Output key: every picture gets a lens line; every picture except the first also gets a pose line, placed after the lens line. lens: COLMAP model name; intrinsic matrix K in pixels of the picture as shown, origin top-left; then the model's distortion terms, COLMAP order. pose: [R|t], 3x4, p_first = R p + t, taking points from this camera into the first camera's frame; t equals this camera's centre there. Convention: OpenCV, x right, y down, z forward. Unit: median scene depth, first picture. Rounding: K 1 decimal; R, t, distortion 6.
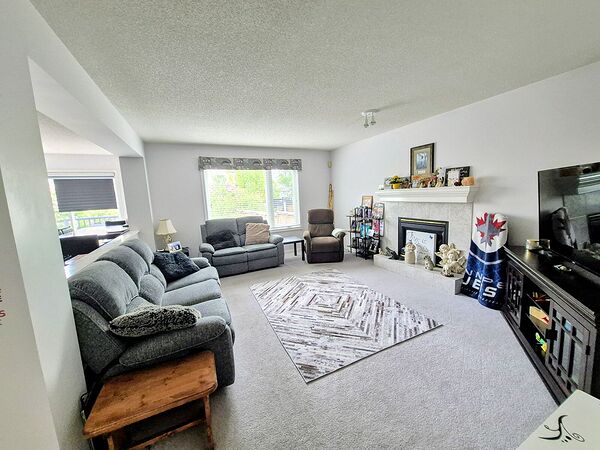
lens RADIAL K [[246.6, 0, 302.4], [0, 246.6, 225.8], [0, 0, 1]] dist [0.000412, -0.000001]
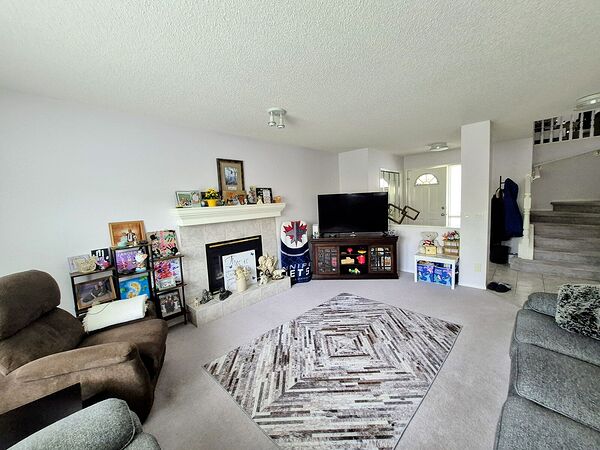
lens RADIAL K [[246.6, 0, 302.4], [0, 246.6, 225.8], [0, 0, 1]] dist [0.000412, -0.000001]
pose [[-0.394464, -0.034475, 0.918264, -0.499395], [0.179604, 0.977130, 0.113839, -0.149534], [-0.901188, 0.209830, -0.379251, 1.227608]]
